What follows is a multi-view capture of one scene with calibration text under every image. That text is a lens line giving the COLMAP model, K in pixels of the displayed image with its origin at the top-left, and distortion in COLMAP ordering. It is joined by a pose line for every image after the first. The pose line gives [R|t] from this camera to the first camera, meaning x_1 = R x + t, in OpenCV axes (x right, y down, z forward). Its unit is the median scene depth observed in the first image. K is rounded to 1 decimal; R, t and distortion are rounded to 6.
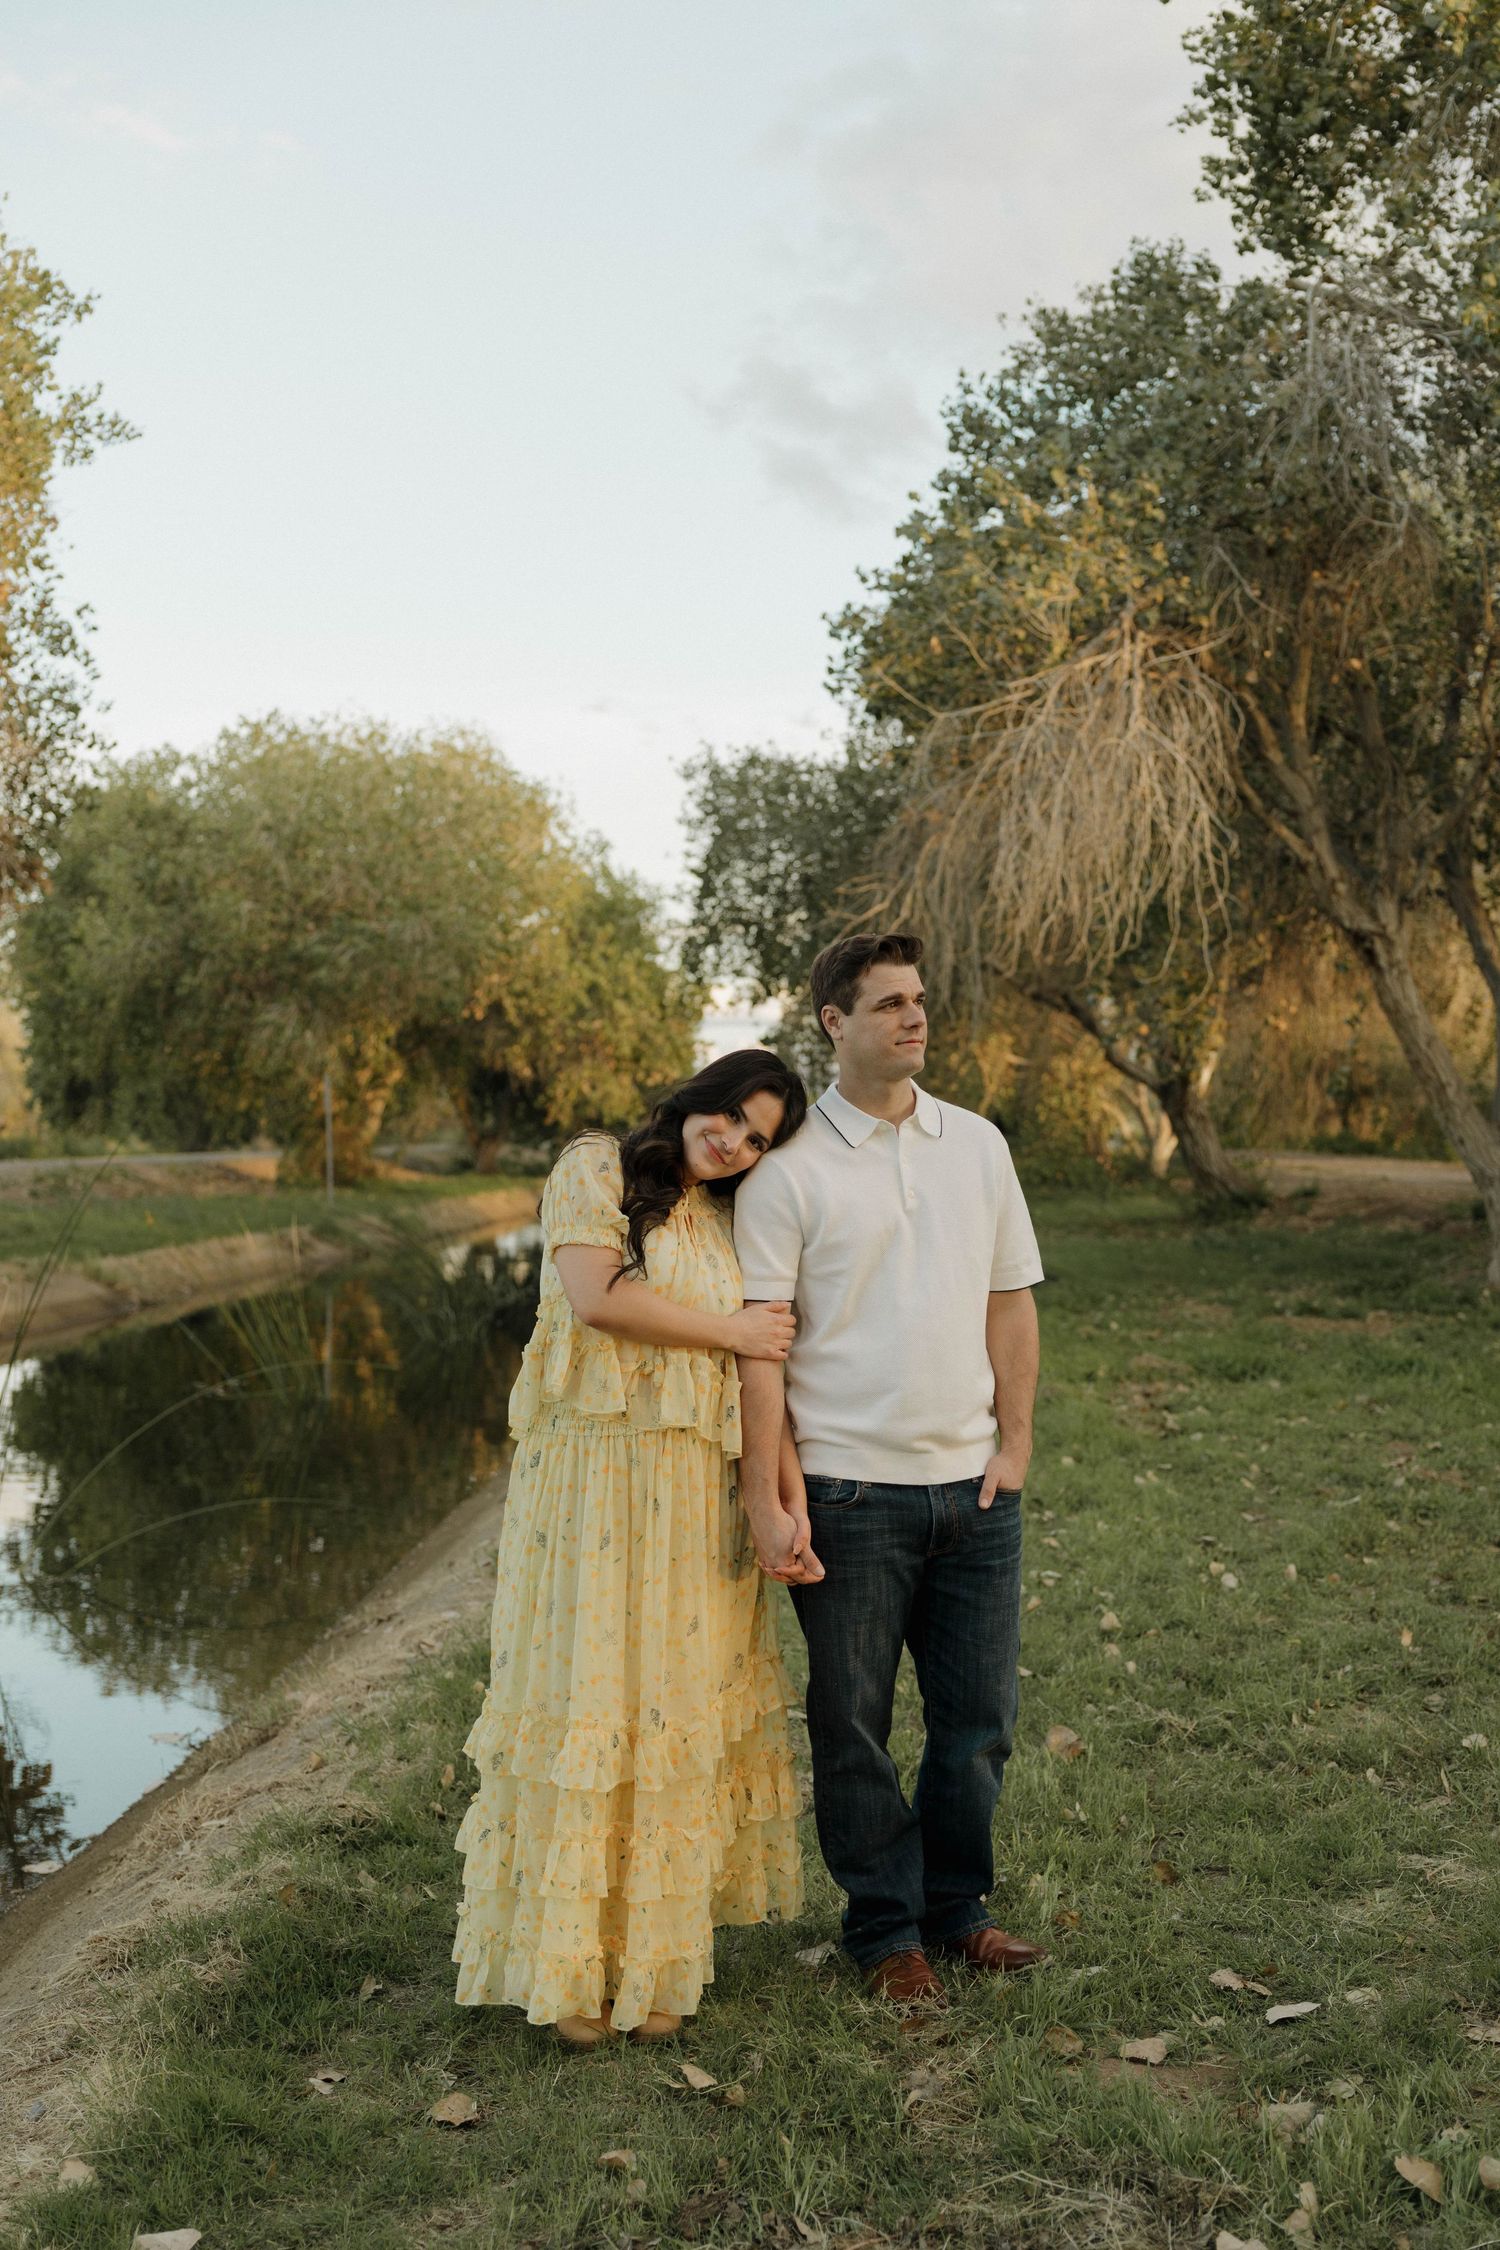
lens RADIAL K [[2482.0, 0, 741.9], [0, 2482.0, 1144.9], [0, 0, 1]] dist [0.021609, 0.000000]
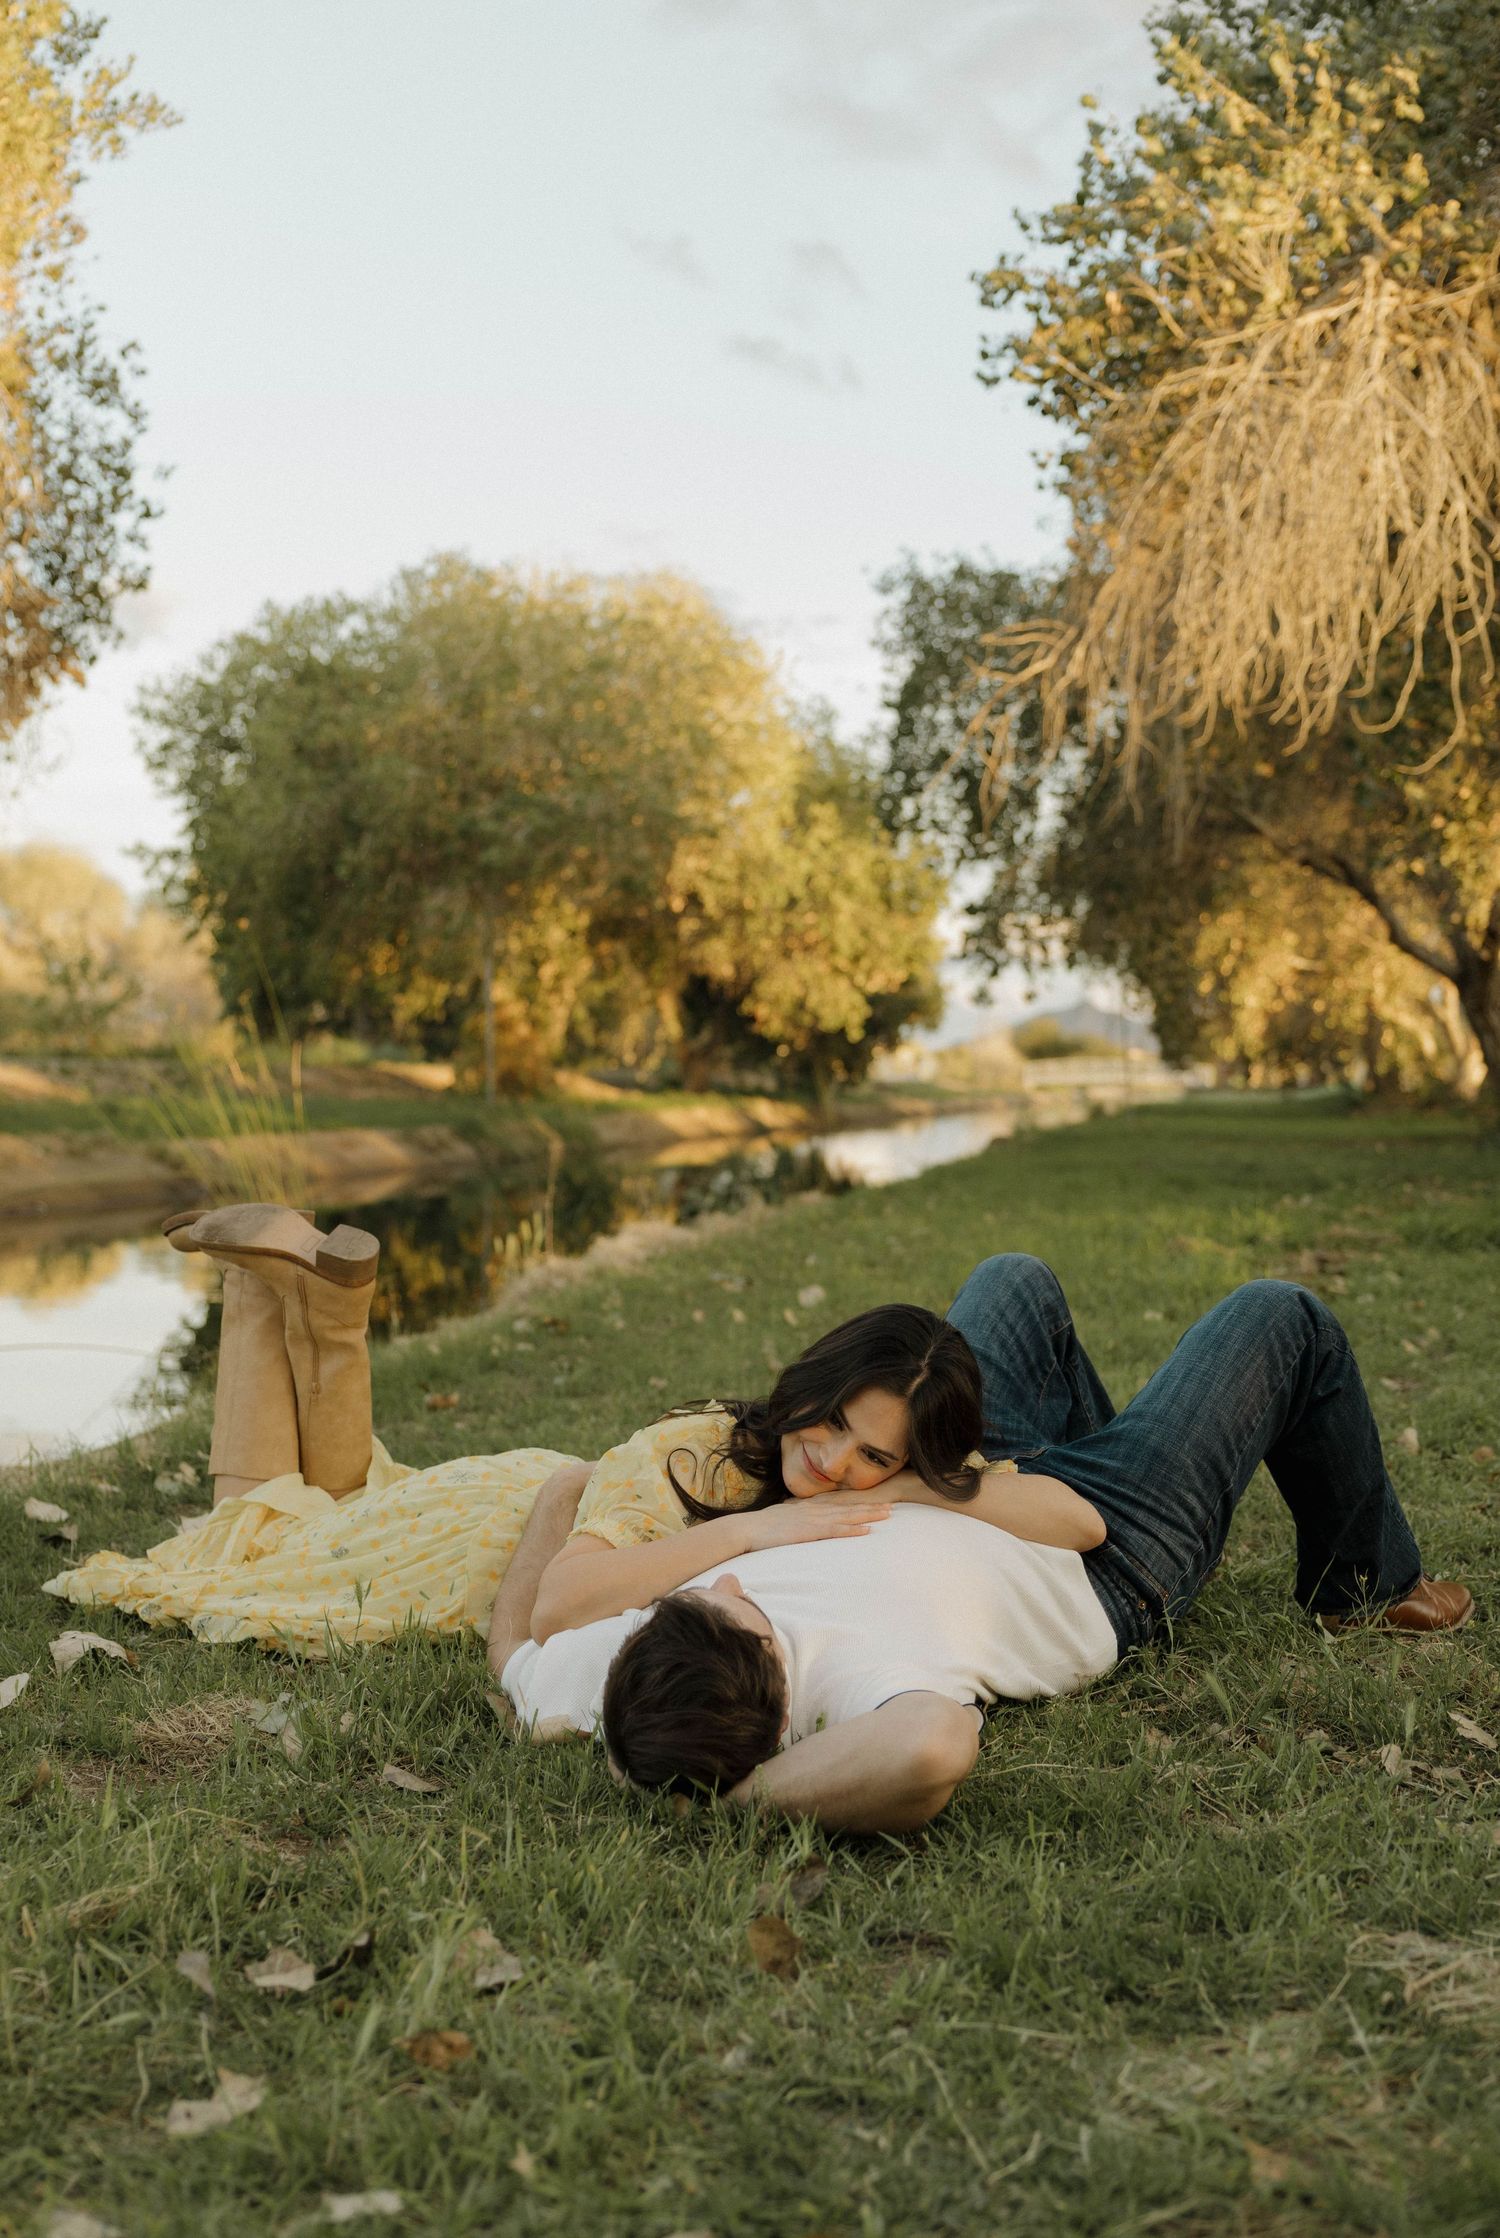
lens RADIAL K [[2689.6, 0, 710.5], [0, 2689.6, 1196.2], [0, 0, 1]] dist [0.011650, 0.000000]
pose [[0.992539, 0.025587, -0.119213, 0.055502], [-0.021325, 0.999092, 0.036890, 0.039488], [0.120048, -0.034073, 0.992183, 0.145665]]
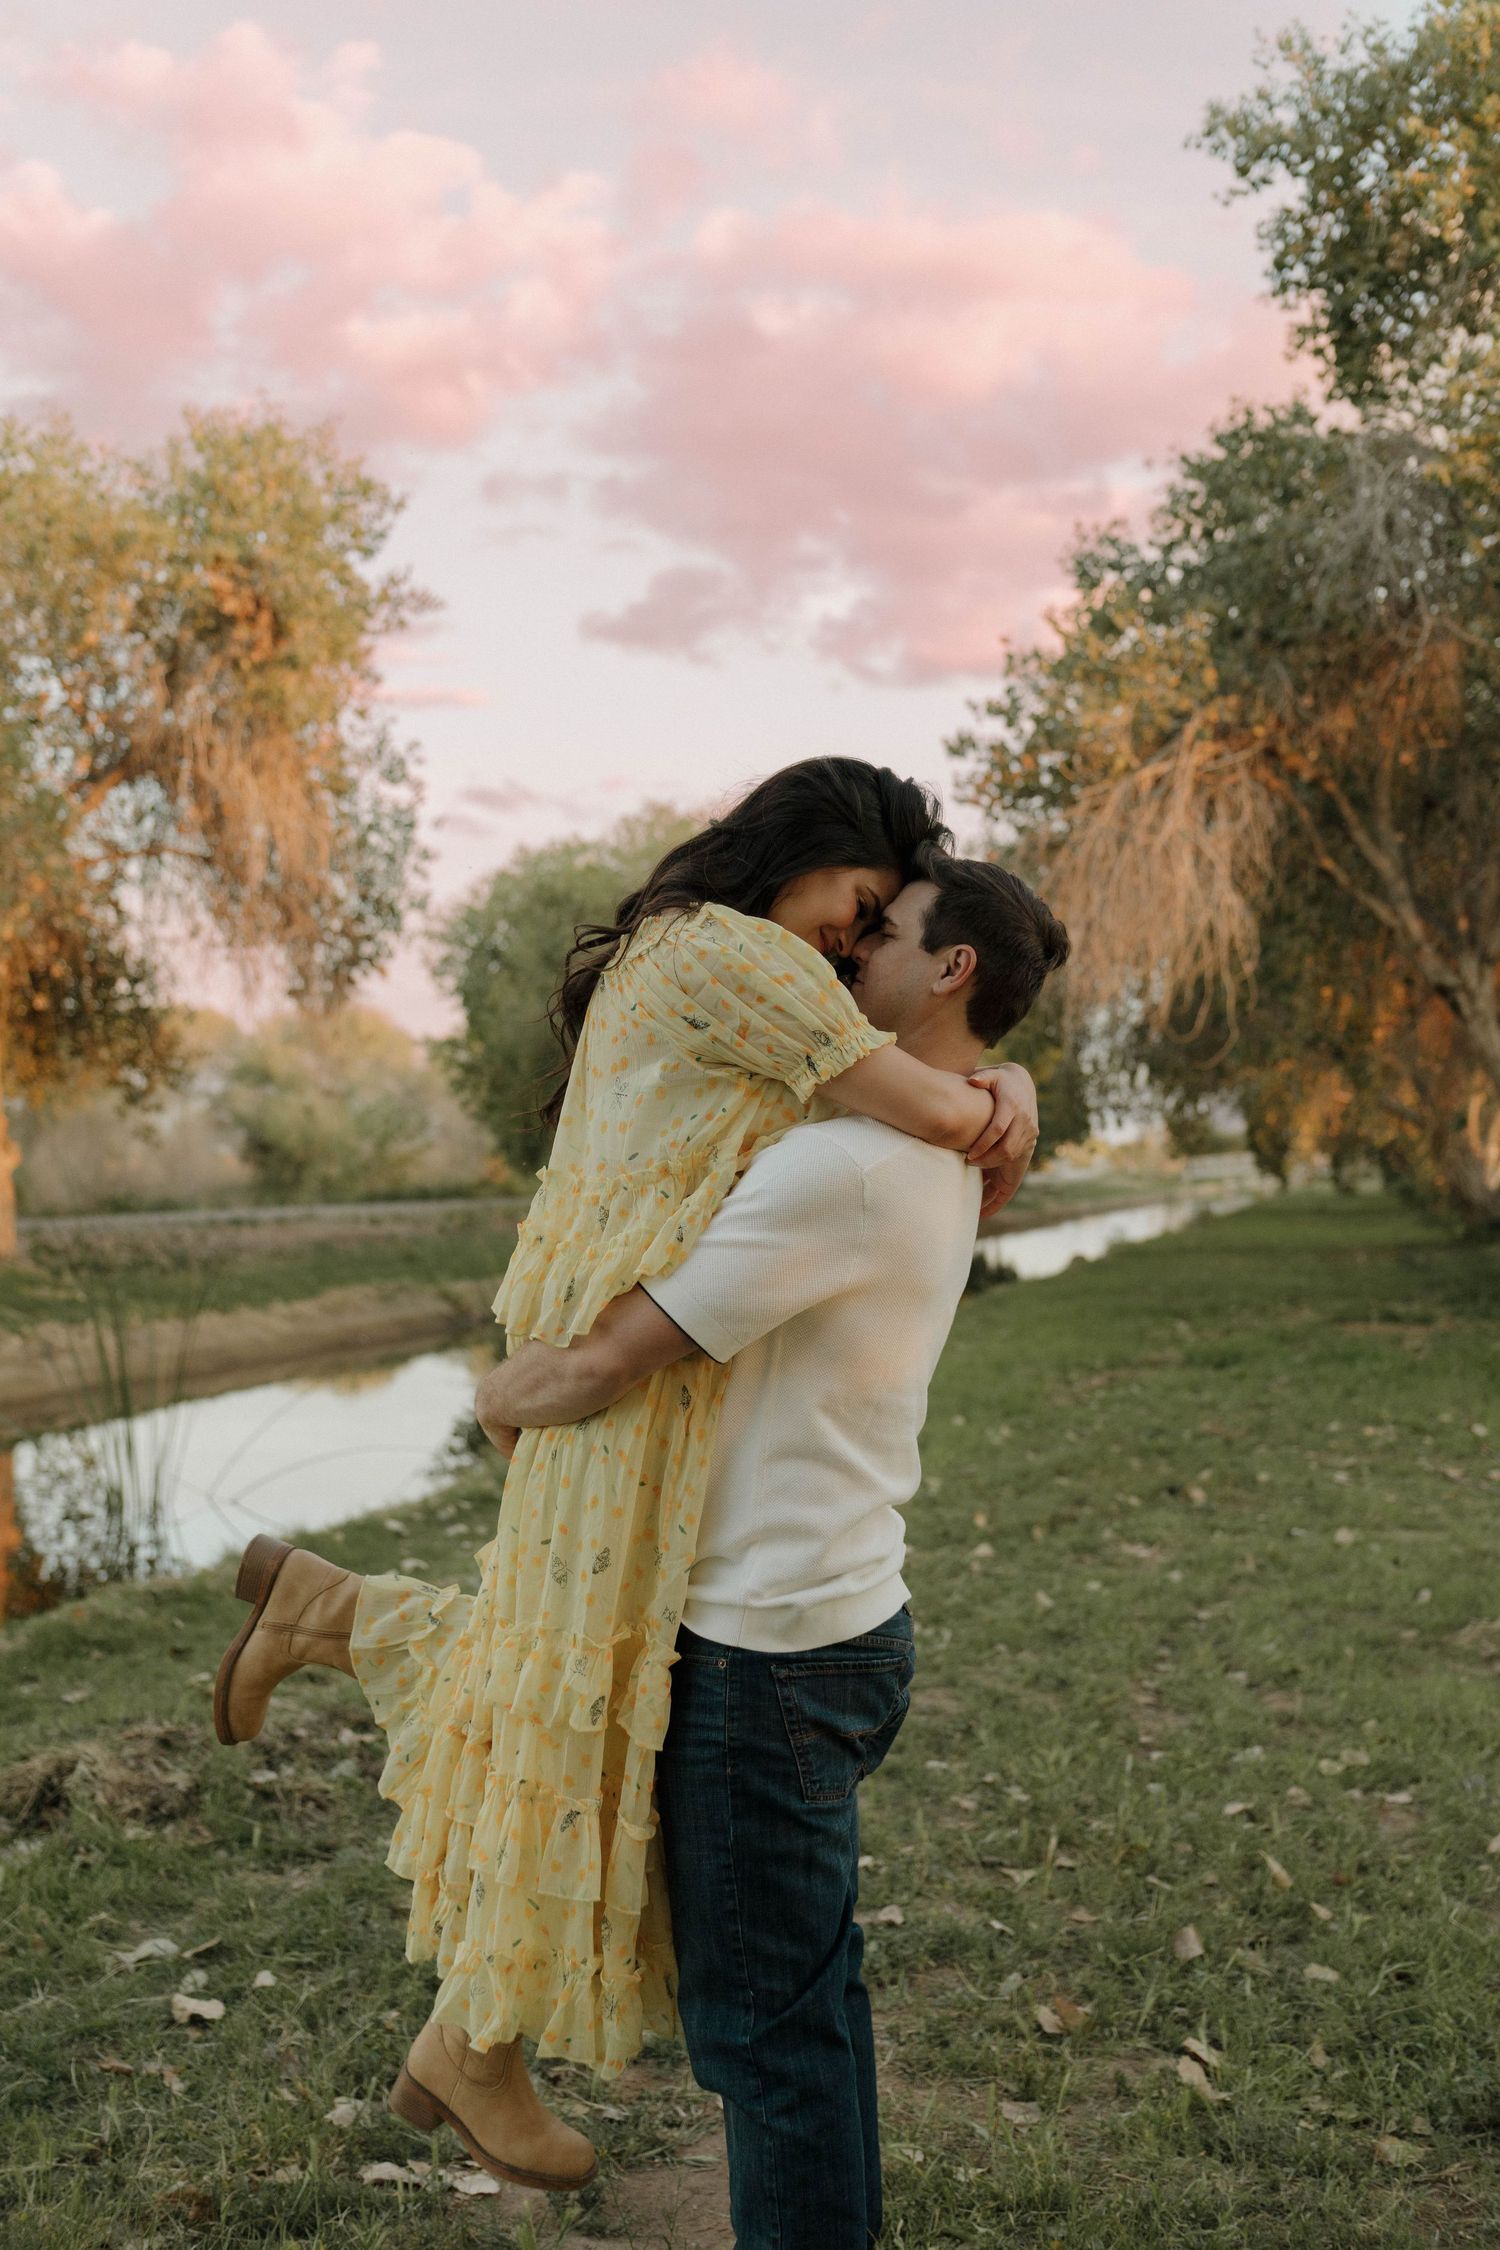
lens RADIAL K [[2405.0, 0, 764.9], [0, 2405.0, 1120.6], [0, 0, 1]] dist [0.028016, 0.000000]
pose [[0.981684, -0.016675, -0.189786, 0.155758], [0.011714, 0.999561, -0.027229, 0.002013], [0.190157, 0.024507, 0.981448, -0.145318]]
